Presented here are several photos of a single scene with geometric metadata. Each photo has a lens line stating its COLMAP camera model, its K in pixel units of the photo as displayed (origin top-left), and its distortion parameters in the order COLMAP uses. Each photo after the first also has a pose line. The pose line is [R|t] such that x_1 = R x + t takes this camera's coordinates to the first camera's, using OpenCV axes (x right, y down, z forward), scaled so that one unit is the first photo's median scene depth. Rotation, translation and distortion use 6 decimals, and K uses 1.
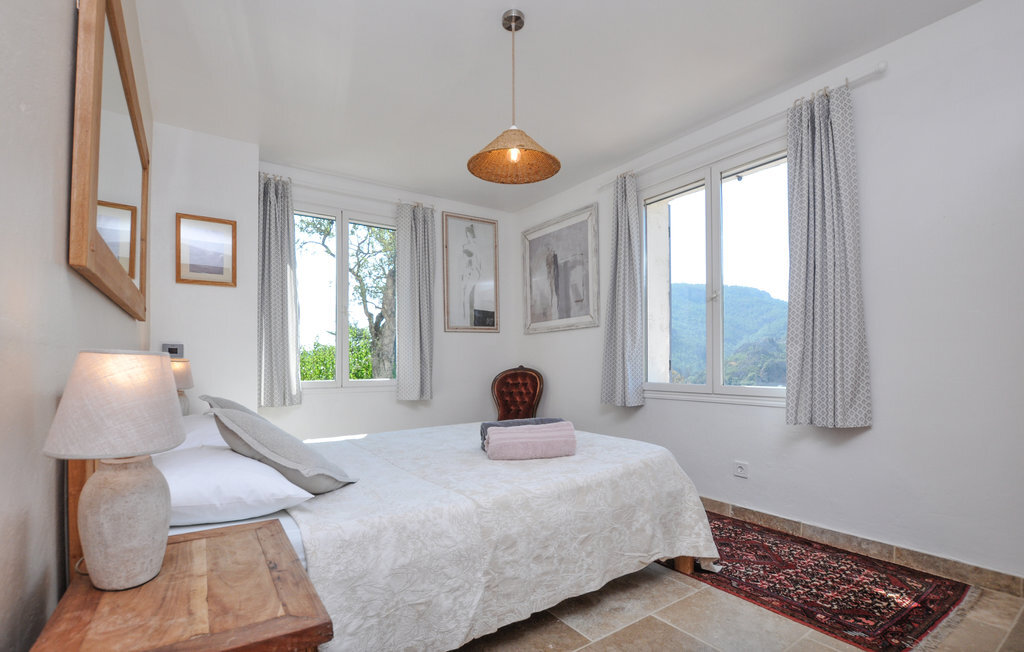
lens RADIAL K [[454.3, 0, 480.0], [0, 454.3, 356.2], [0, 0, 1]] dist [-0.036779, 0.005122]
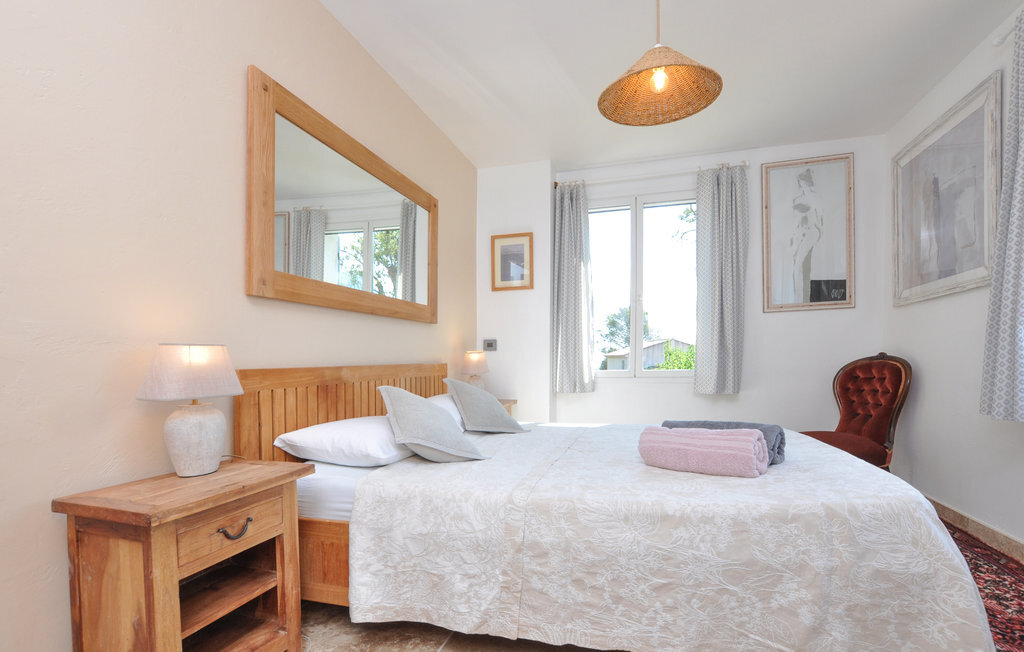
lens RADIAL K [[454.3, 0, 525.7], [0, 454.3, 364.9], [0, 0, 1]] dist [-0.036779, 0.005122]
pose [[0.664698, 0.004113, -0.747101, 0.527290], [0.023460, 0.999377, 0.026375, 0.019847], [0.746744, -0.035059, 0.664187, 0.306110]]
